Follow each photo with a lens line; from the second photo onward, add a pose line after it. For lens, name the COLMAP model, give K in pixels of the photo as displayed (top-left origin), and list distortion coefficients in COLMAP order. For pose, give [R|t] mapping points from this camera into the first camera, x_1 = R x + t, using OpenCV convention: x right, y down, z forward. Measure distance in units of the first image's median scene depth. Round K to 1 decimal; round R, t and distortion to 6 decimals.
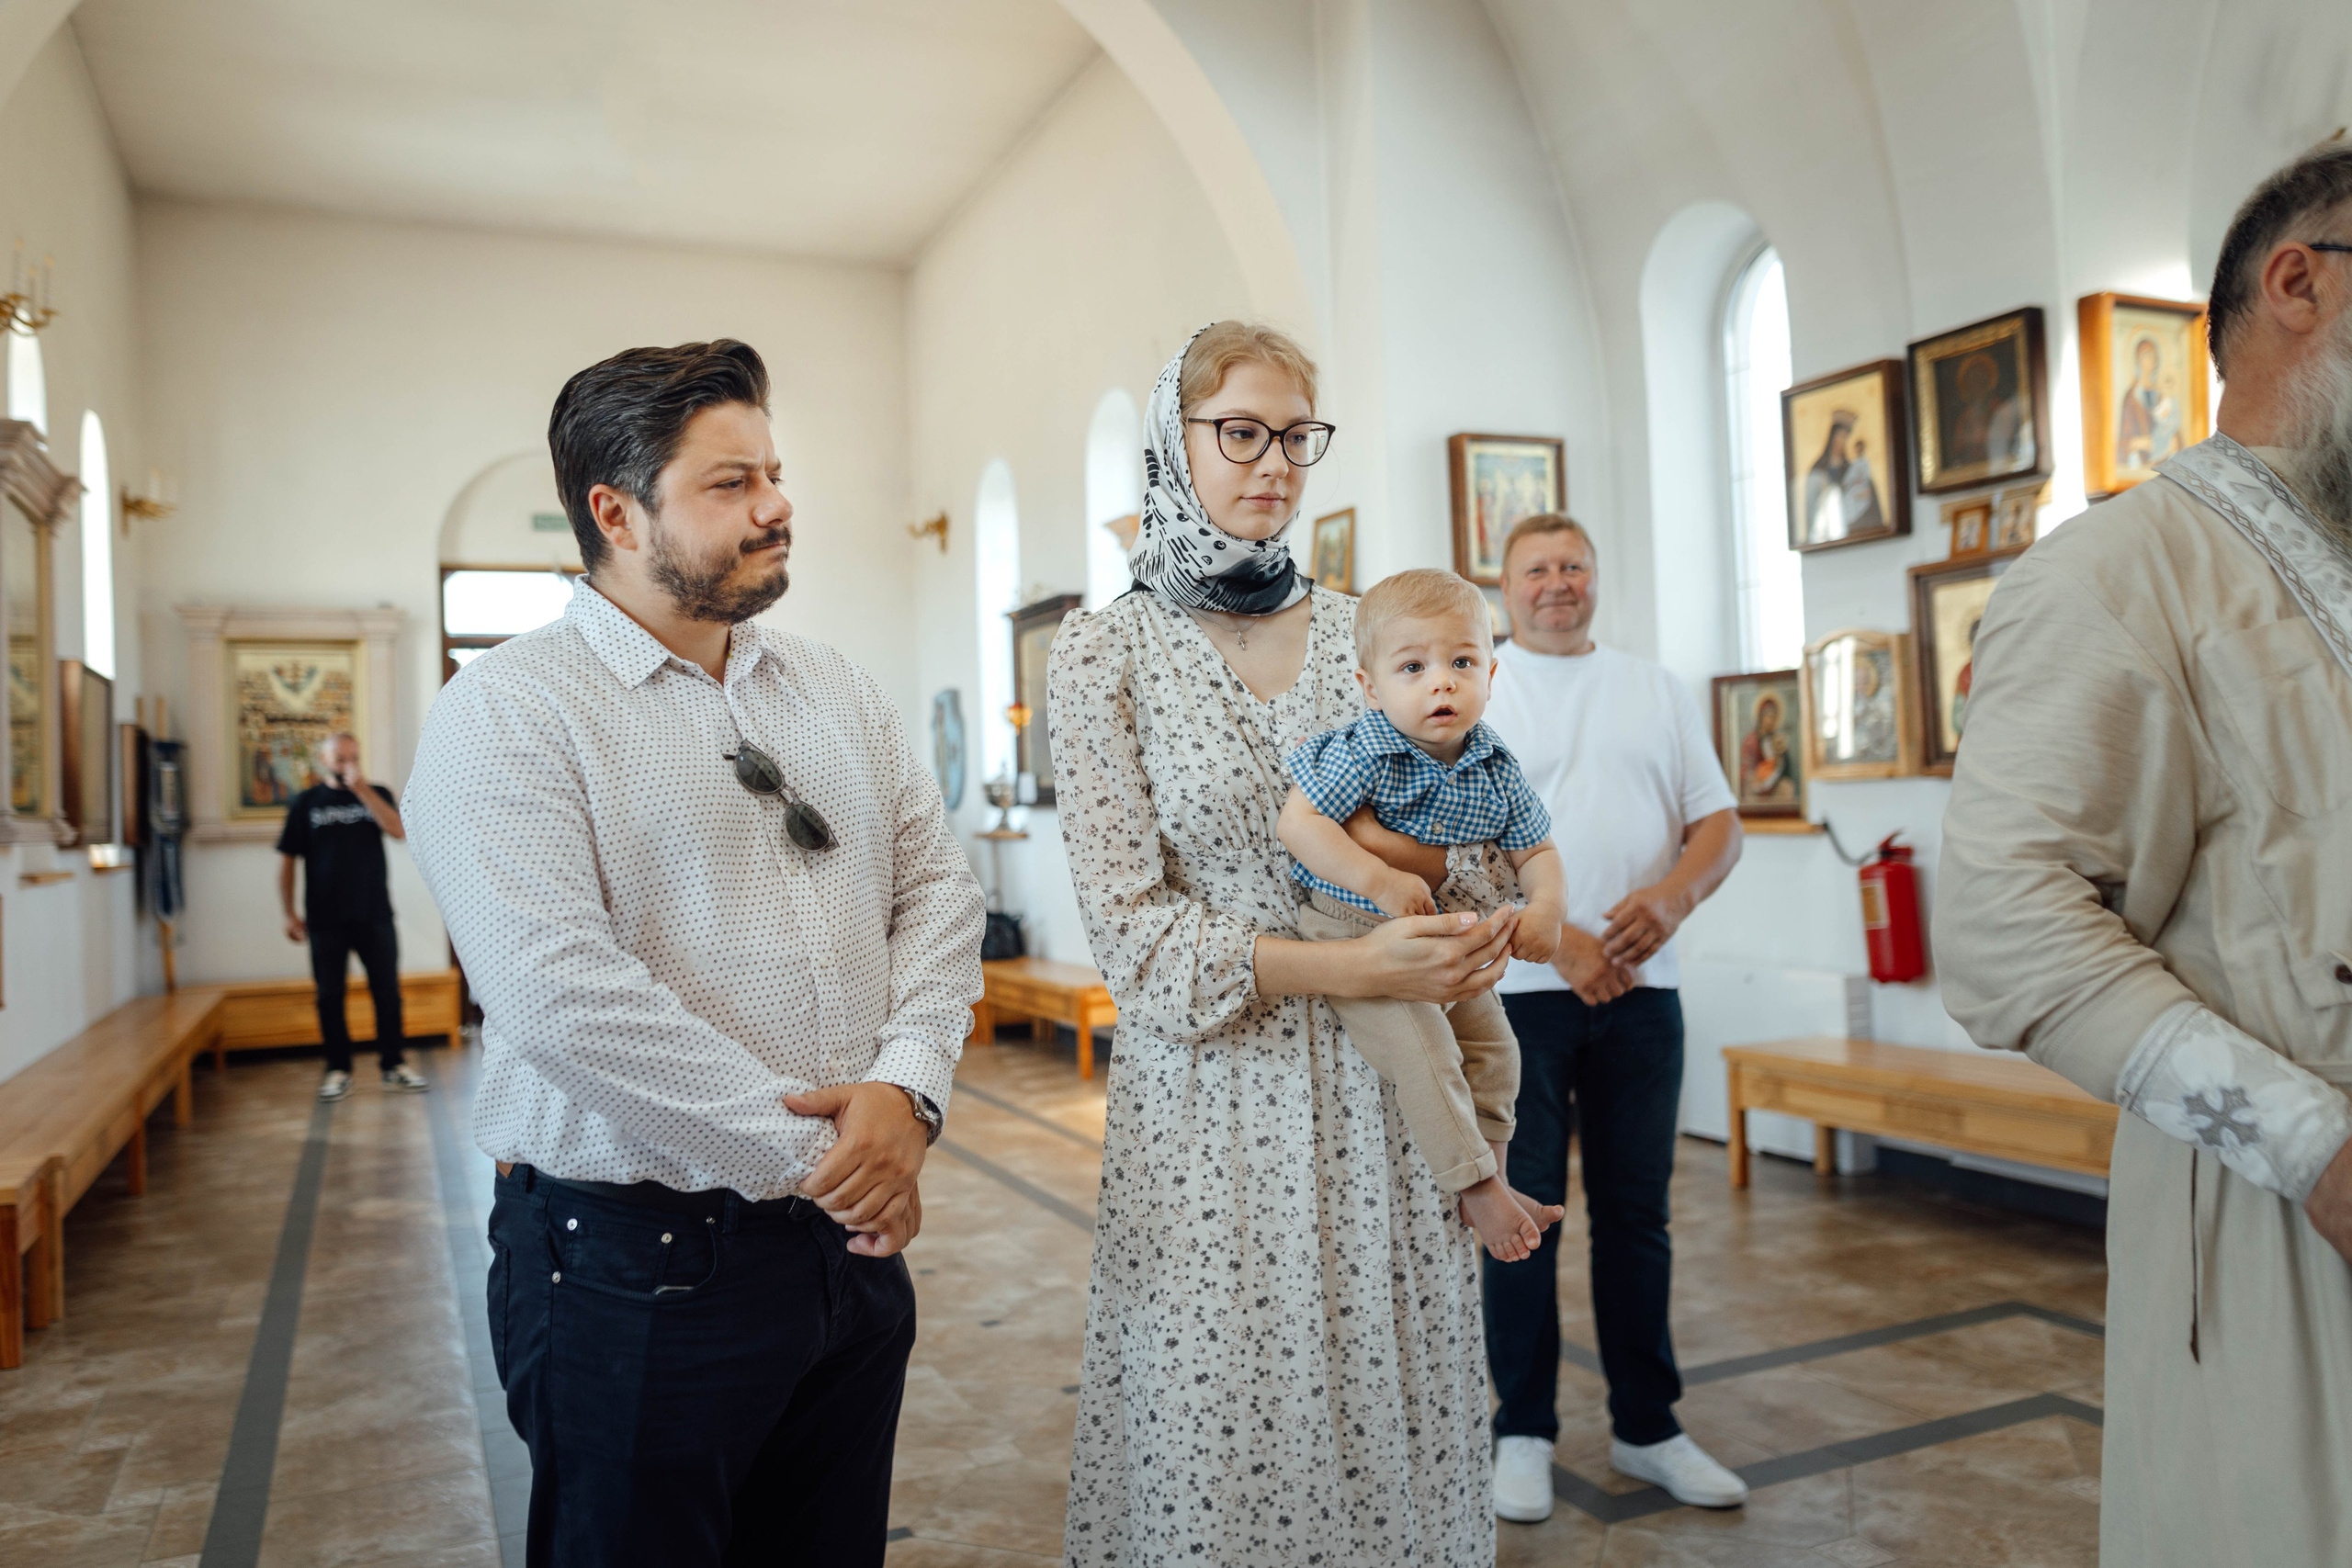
lens RADIAL K [[1771.8, 0, 1218.8], [0, 1771.8, 767.4], [0, 0, 1]] dist [0.001966, 0.000370]
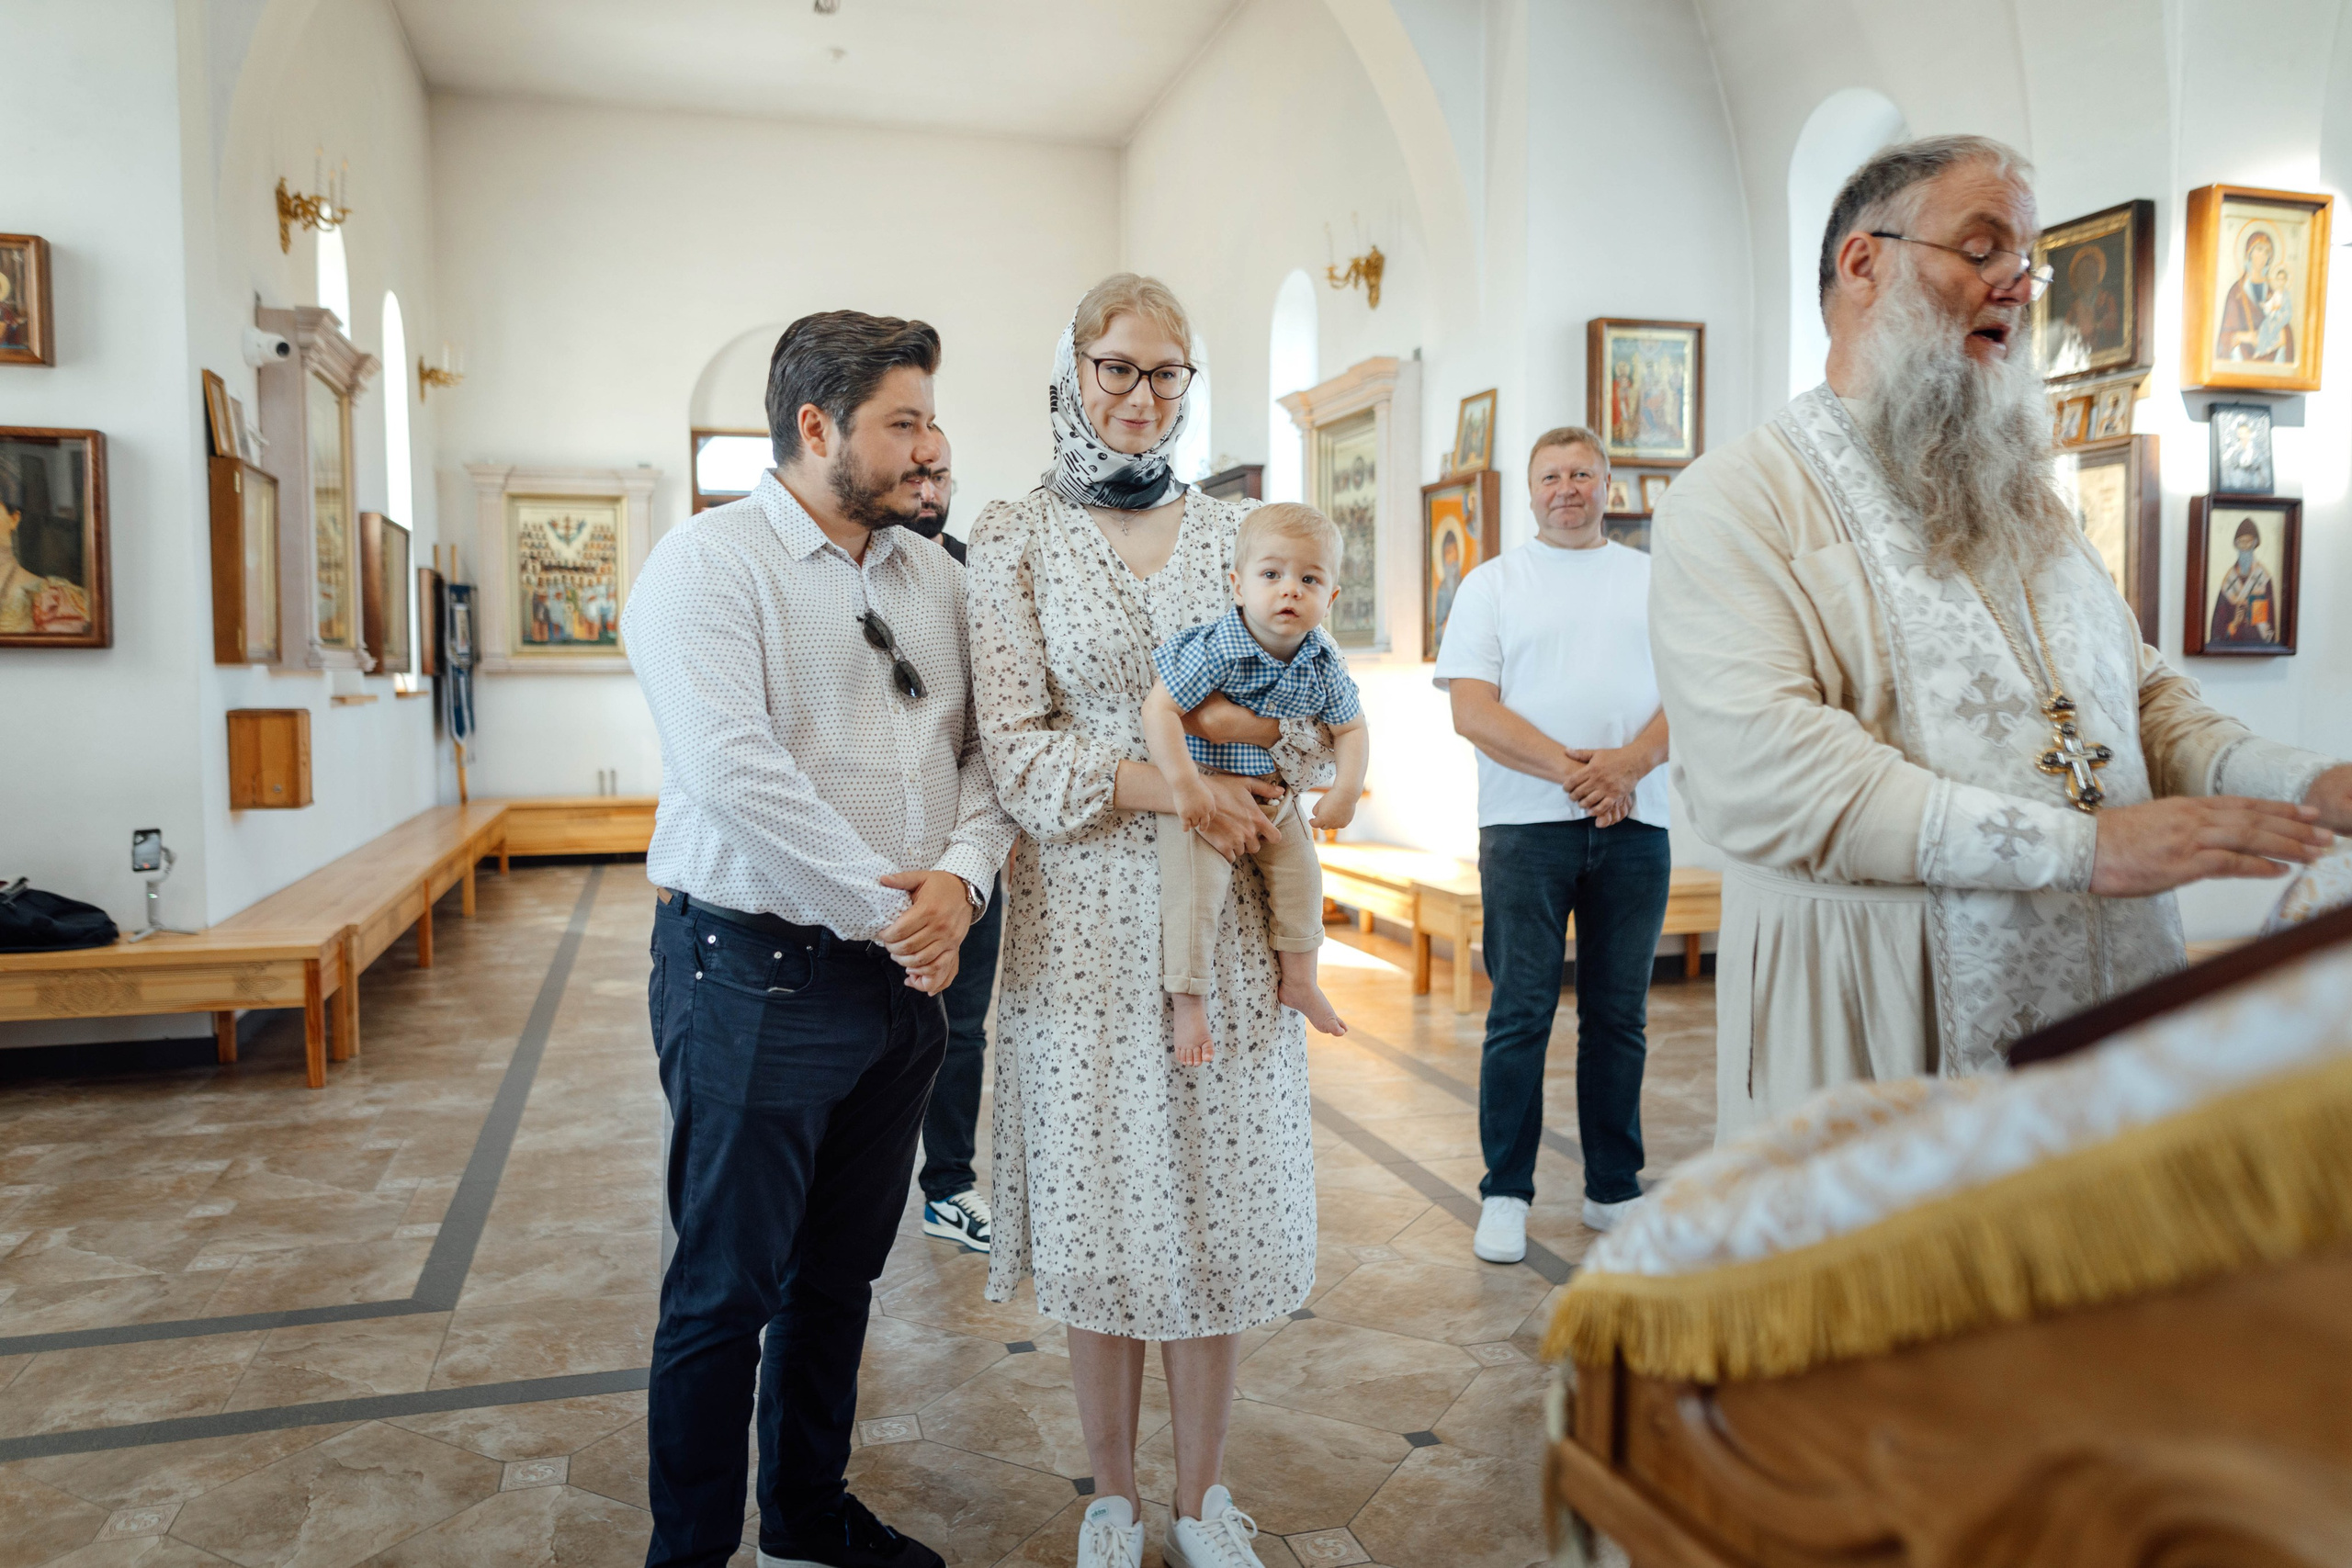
lens RADIAL K [[1744.0, 0, 1239.0], [0, 1744.0, 775.4], [0, 0, 1]] dist [-0.001878, -0.003337]
pose [[0.990899, 0.037881, -0.129170, 0.085861], [-0.027131, 0.996097, 0.083991, -0.000290], [0.131848, -0.079722, 0.988059, -0.083036]]
